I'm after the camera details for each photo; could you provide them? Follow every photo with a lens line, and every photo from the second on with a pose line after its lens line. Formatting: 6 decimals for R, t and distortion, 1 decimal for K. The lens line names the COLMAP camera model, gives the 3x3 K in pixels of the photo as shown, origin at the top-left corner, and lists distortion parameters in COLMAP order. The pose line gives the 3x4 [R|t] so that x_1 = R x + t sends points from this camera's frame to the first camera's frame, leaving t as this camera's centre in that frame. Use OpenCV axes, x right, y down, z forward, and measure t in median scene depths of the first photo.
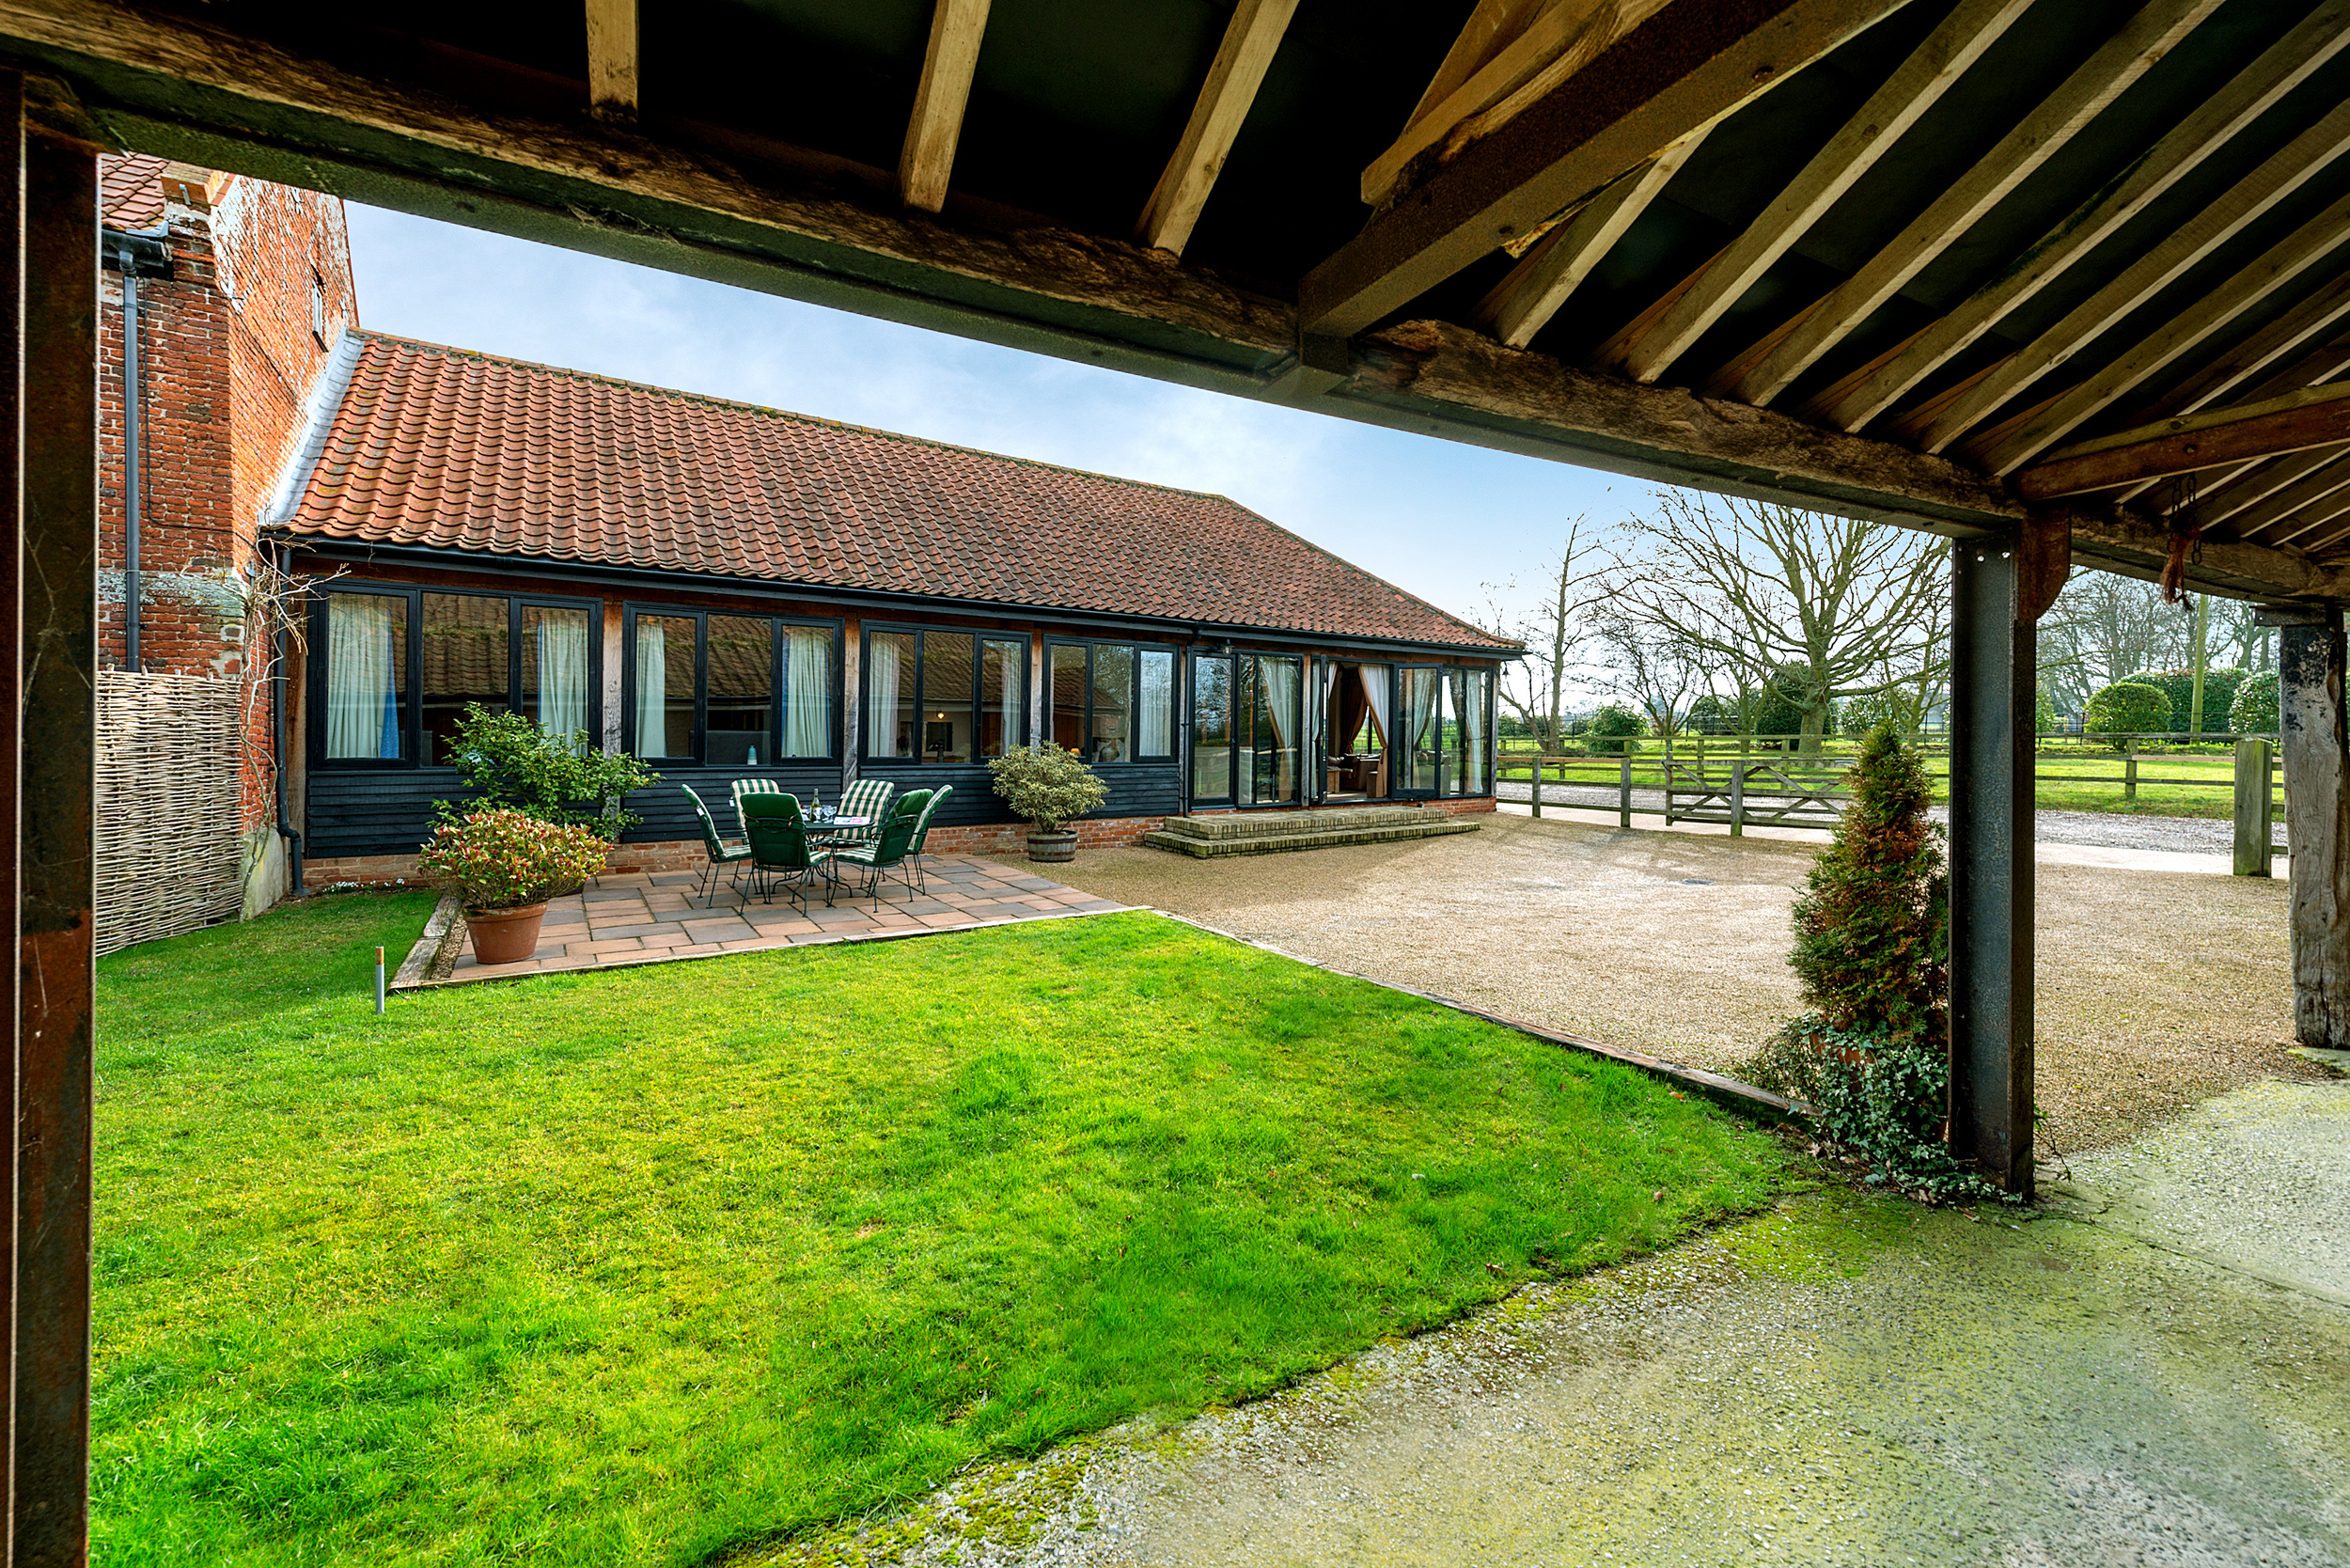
lens RADIAL K [[917.7, 0, 1179.3], [0, 917.7, 792.8], [0, 0, 1]] dist [0.015854, -0.006218]
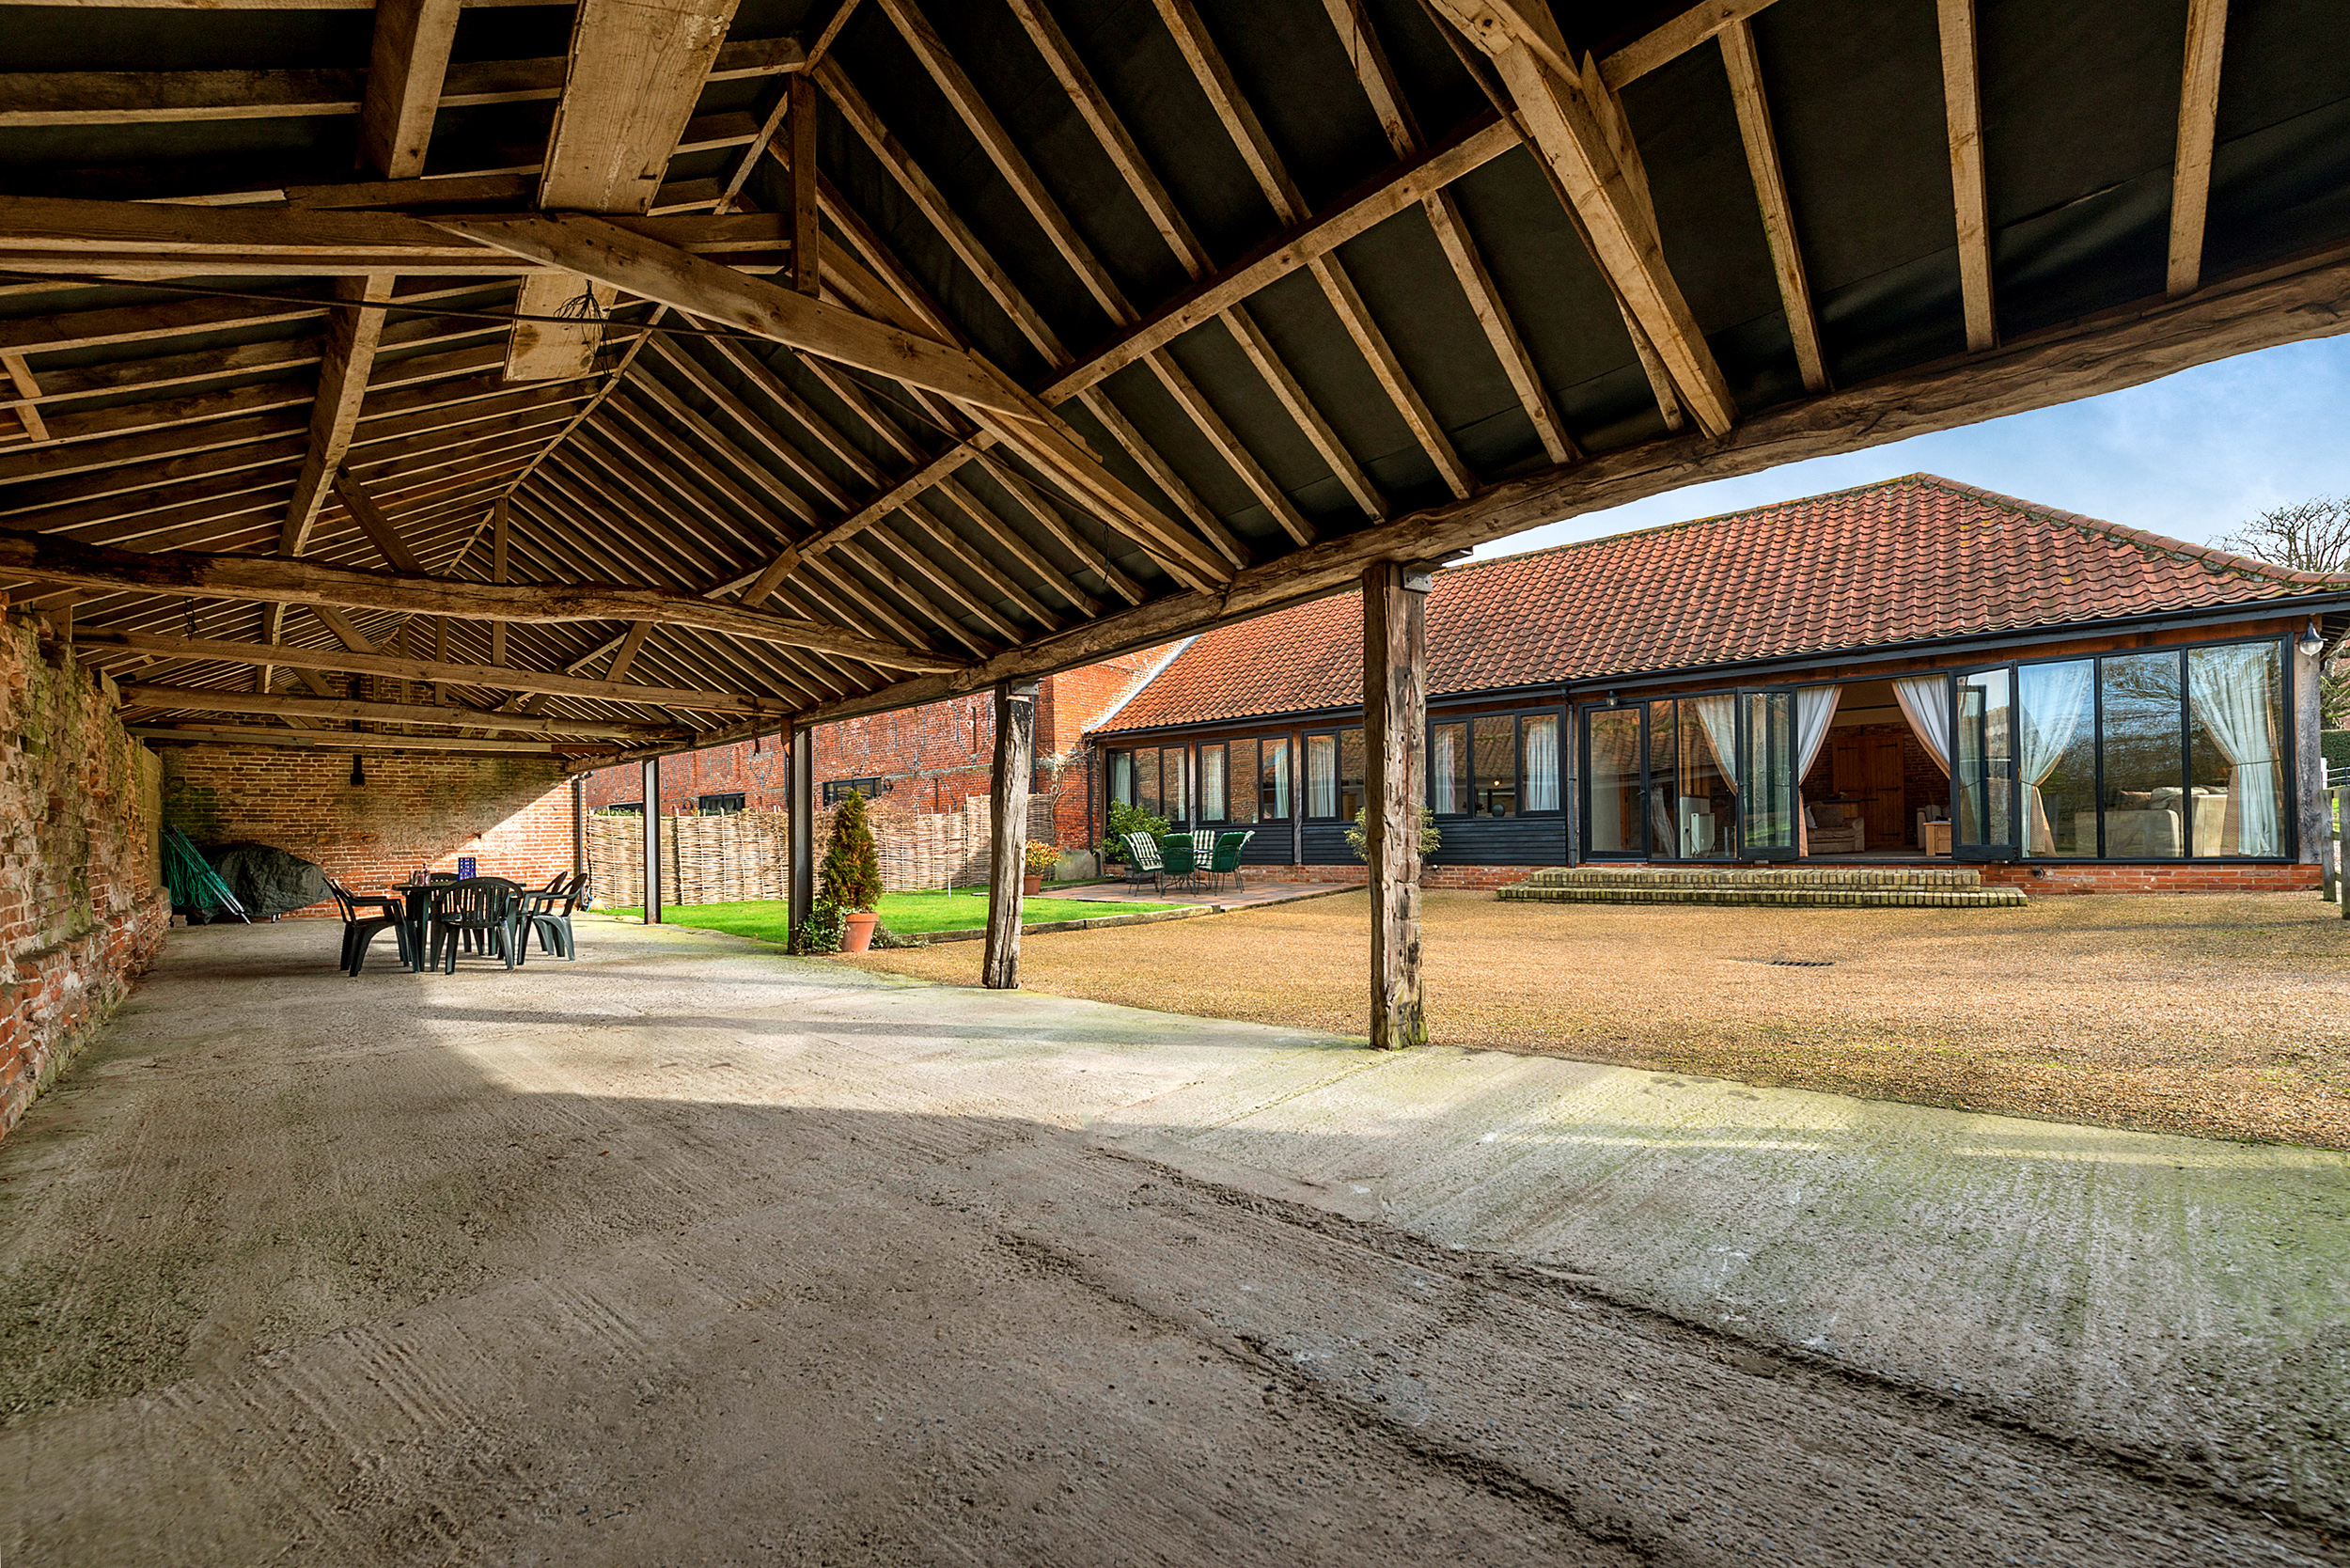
lens RADIAL K [[917.7, 0, 1179.3], [0, 917.7, 792.8], [0, 0, 1]] dist [0.015854, -0.006218]
pose [[0.278411, -0.050563, -0.959130, 0.884896], [-0.033883, 0.997475, -0.062420, 0.024421], [0.959864, 0.049877, 0.275995, 0.265366]]
